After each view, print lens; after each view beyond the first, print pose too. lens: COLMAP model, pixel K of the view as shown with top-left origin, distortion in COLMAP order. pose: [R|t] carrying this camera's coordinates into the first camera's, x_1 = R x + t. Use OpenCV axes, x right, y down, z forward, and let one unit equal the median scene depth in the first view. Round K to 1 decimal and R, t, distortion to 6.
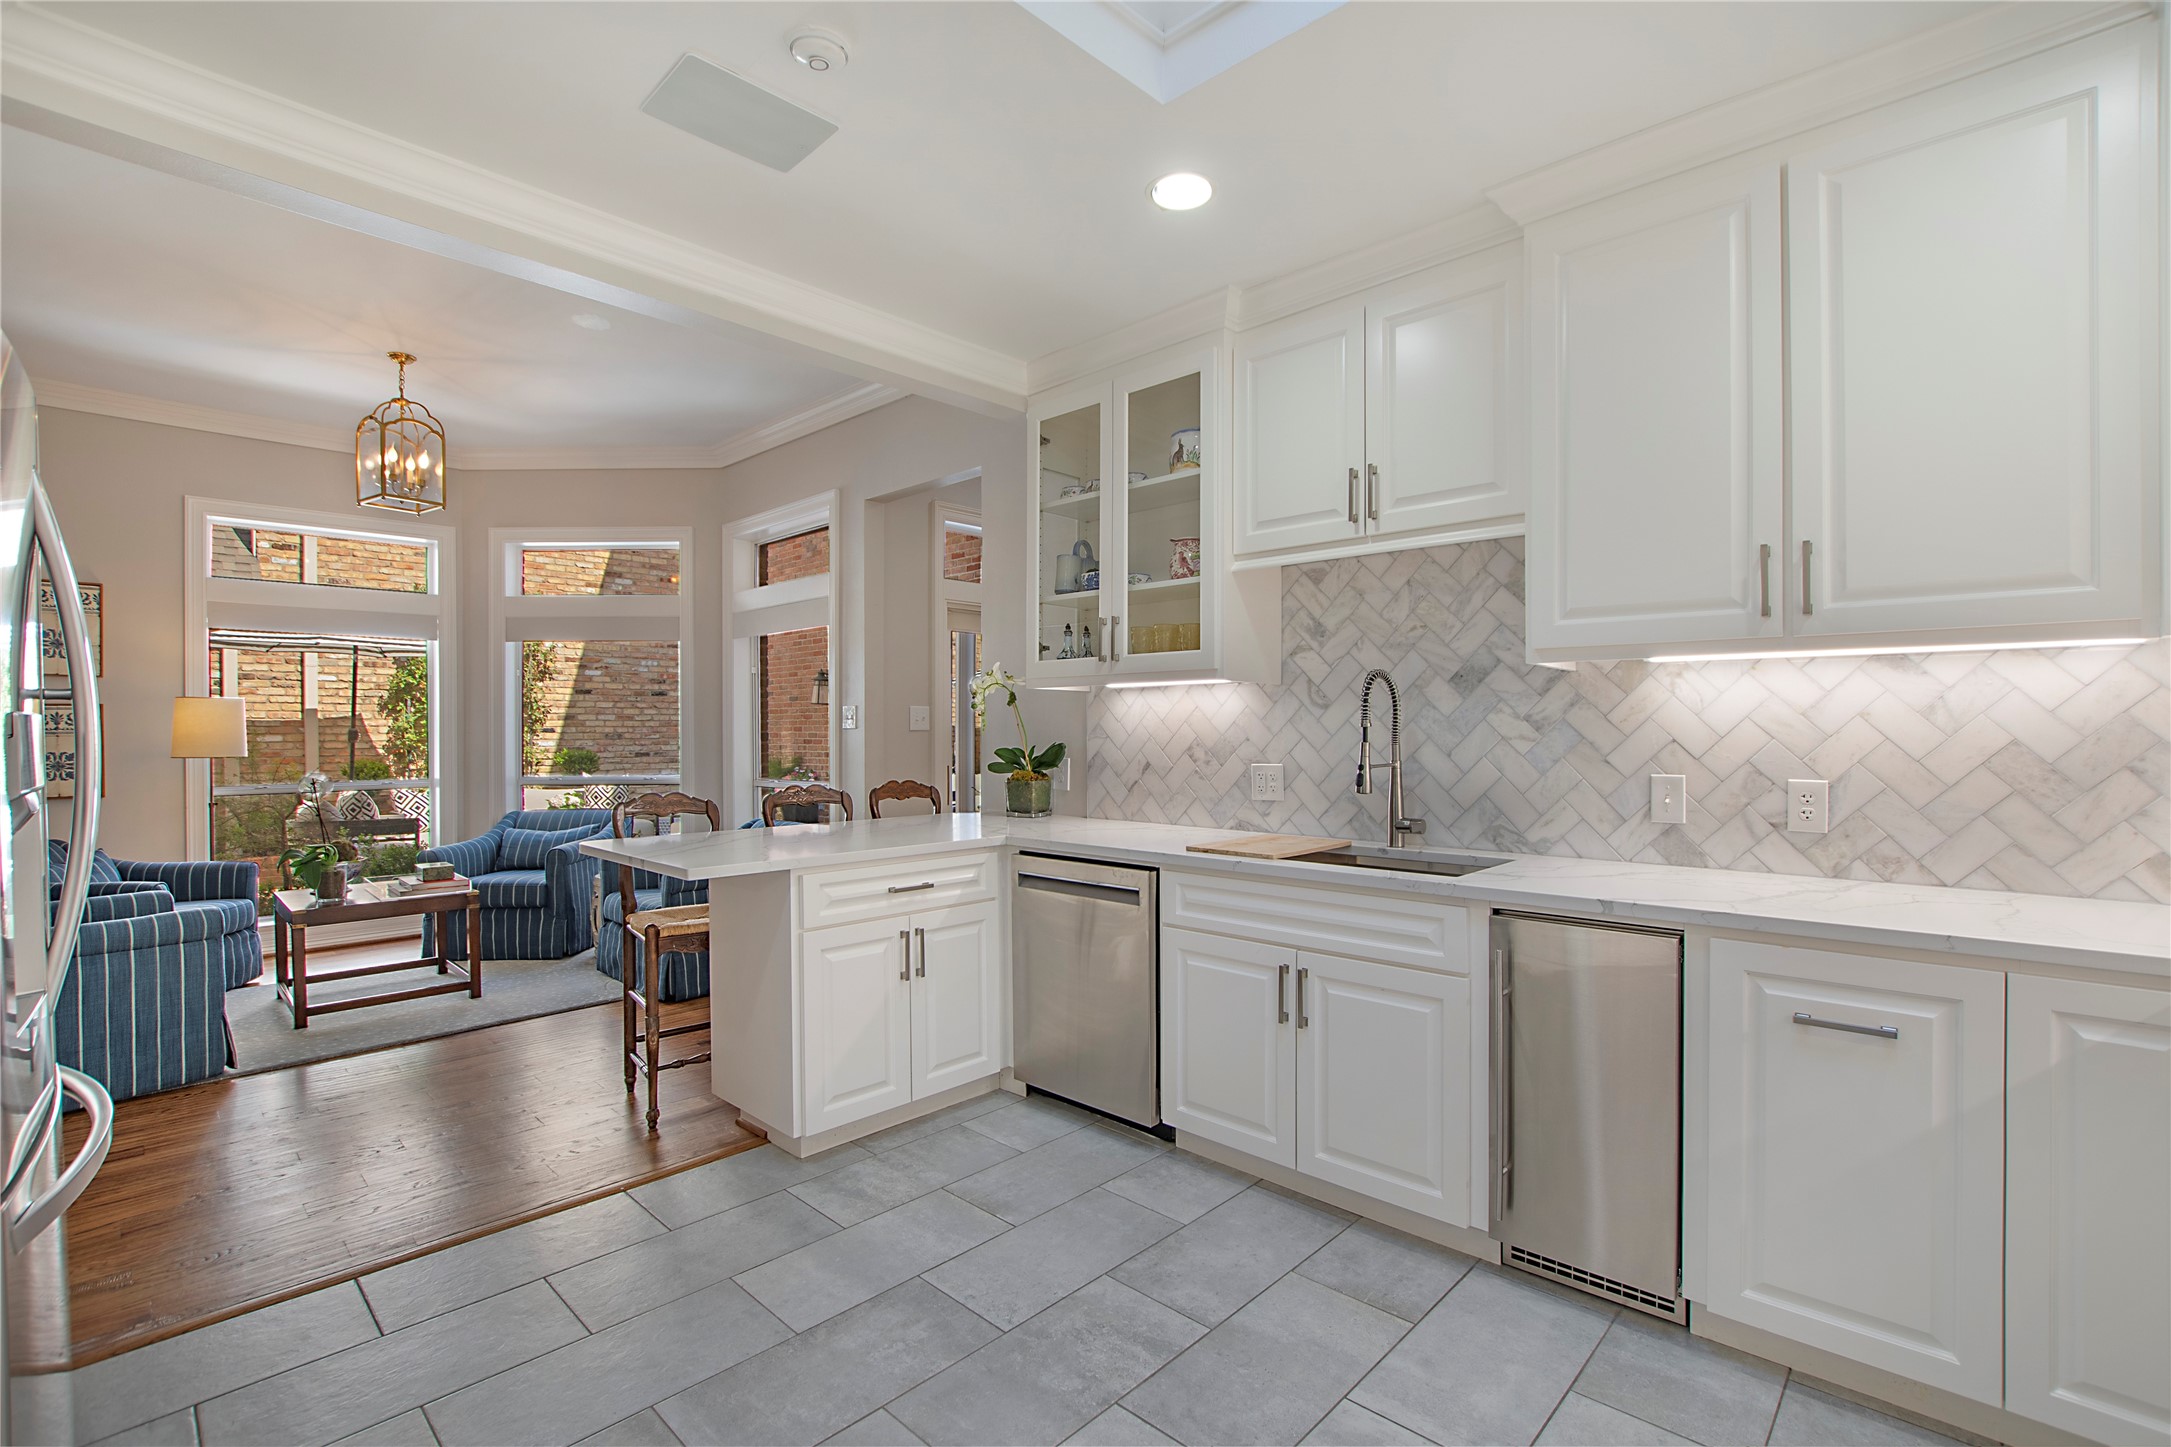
lens RADIAL K [[966.2, 0, 1074.4], [0, 966.2, 727.7], [0, 0, 1]] dist [-0.021080, 0.001008]
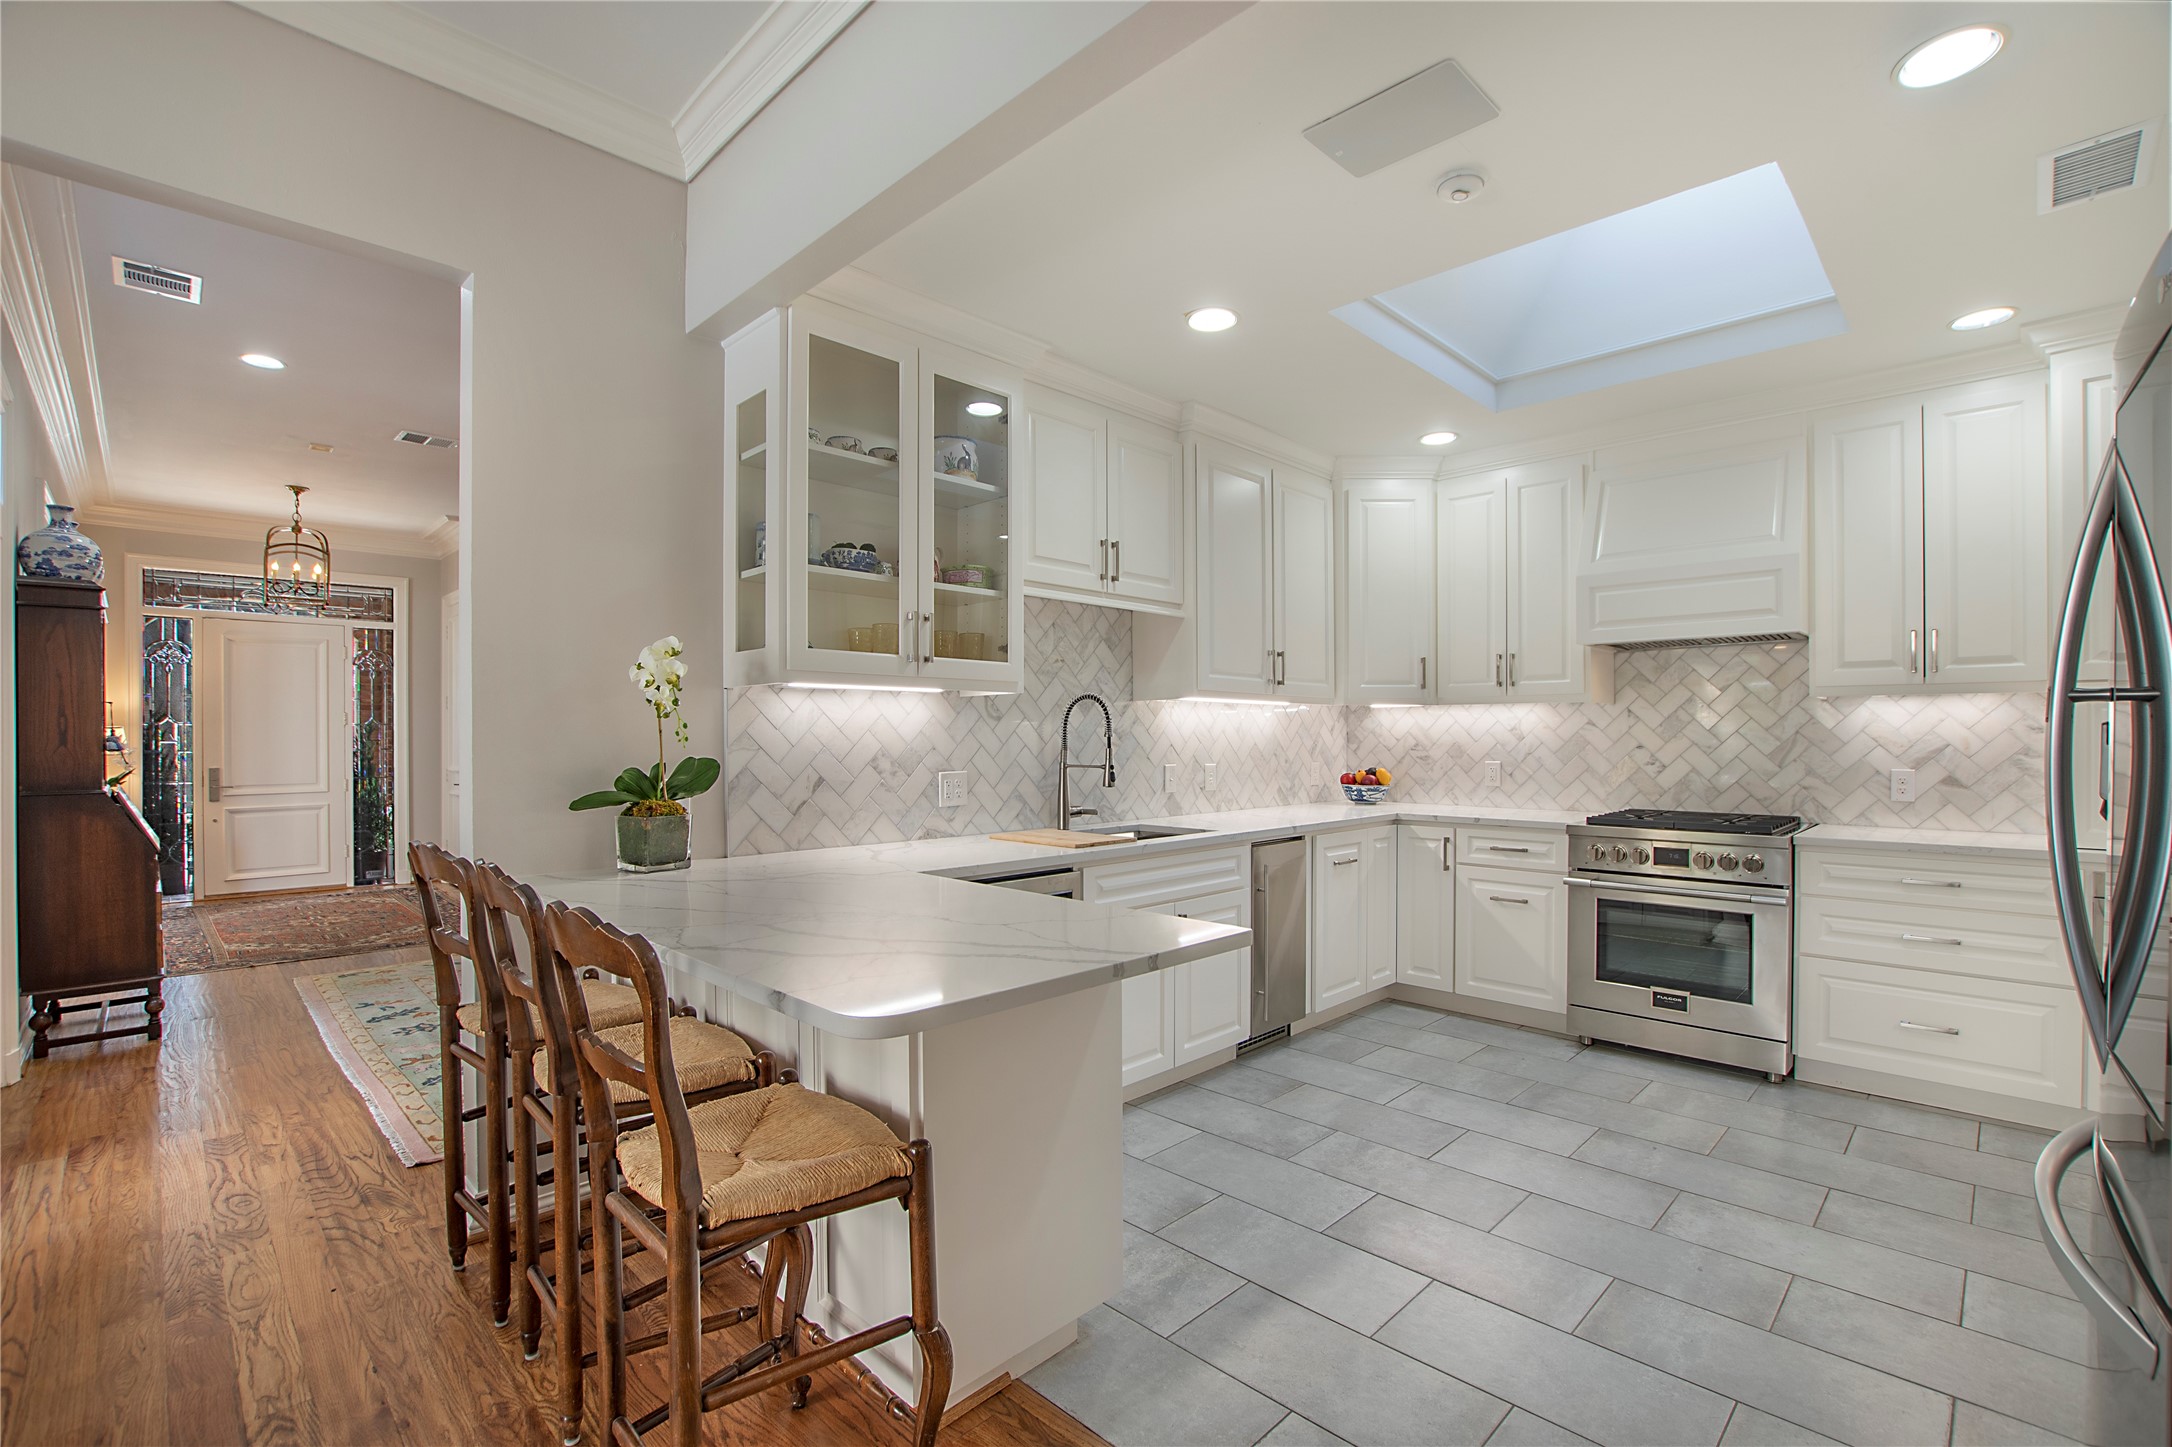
lens RADIAL K [[966.7, 0, 1085.1], [0, 966.7, 735.4], [0, 0, 1]] dist [-0.021080, 0.001008]
pose [[0.029560, 0.004343, 0.999554, -0.730366], [0.000268, 0.999990, -0.004353, 0.002351], [-0.999563, 0.000397, 0.029559, 0.706780]]
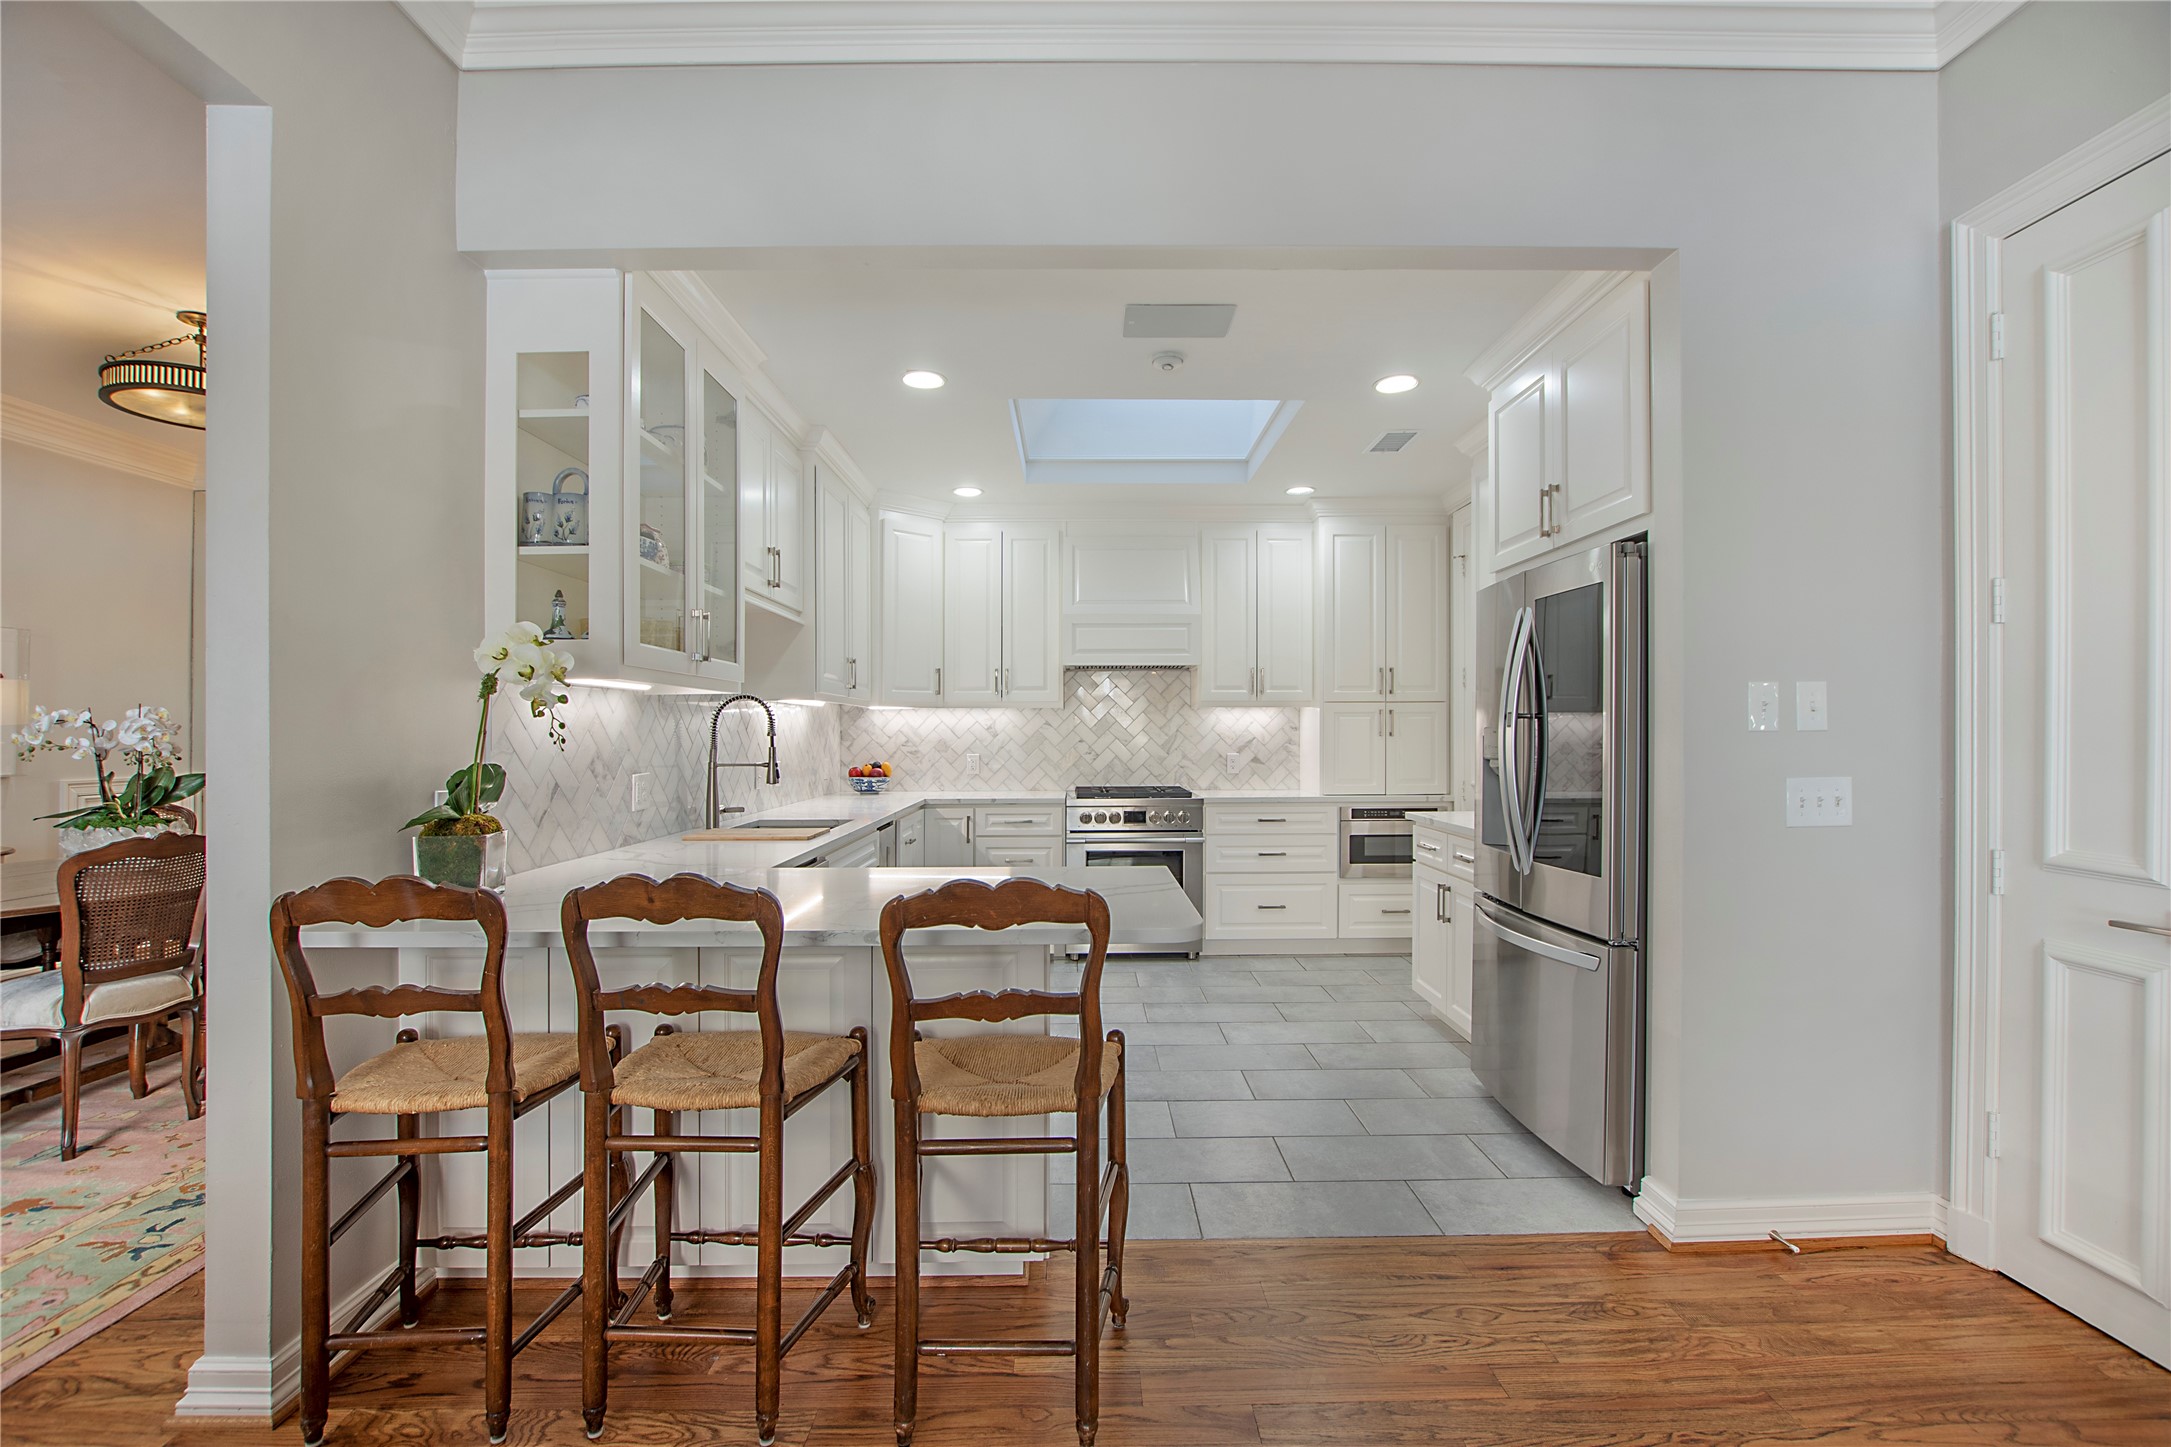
lens RADIAL K [[966.2, 0, 1078.6], [0, 966.2, 730.4], [0, 0, 1]] dist [-0.021080, 0.001008]
pose [[-0.683918, 0.007983, 0.729515, -0.715474], [0.007427, 0.999965, -0.003979, 0.000075], [-0.729521, 0.002697, -0.683953, 1.157356]]
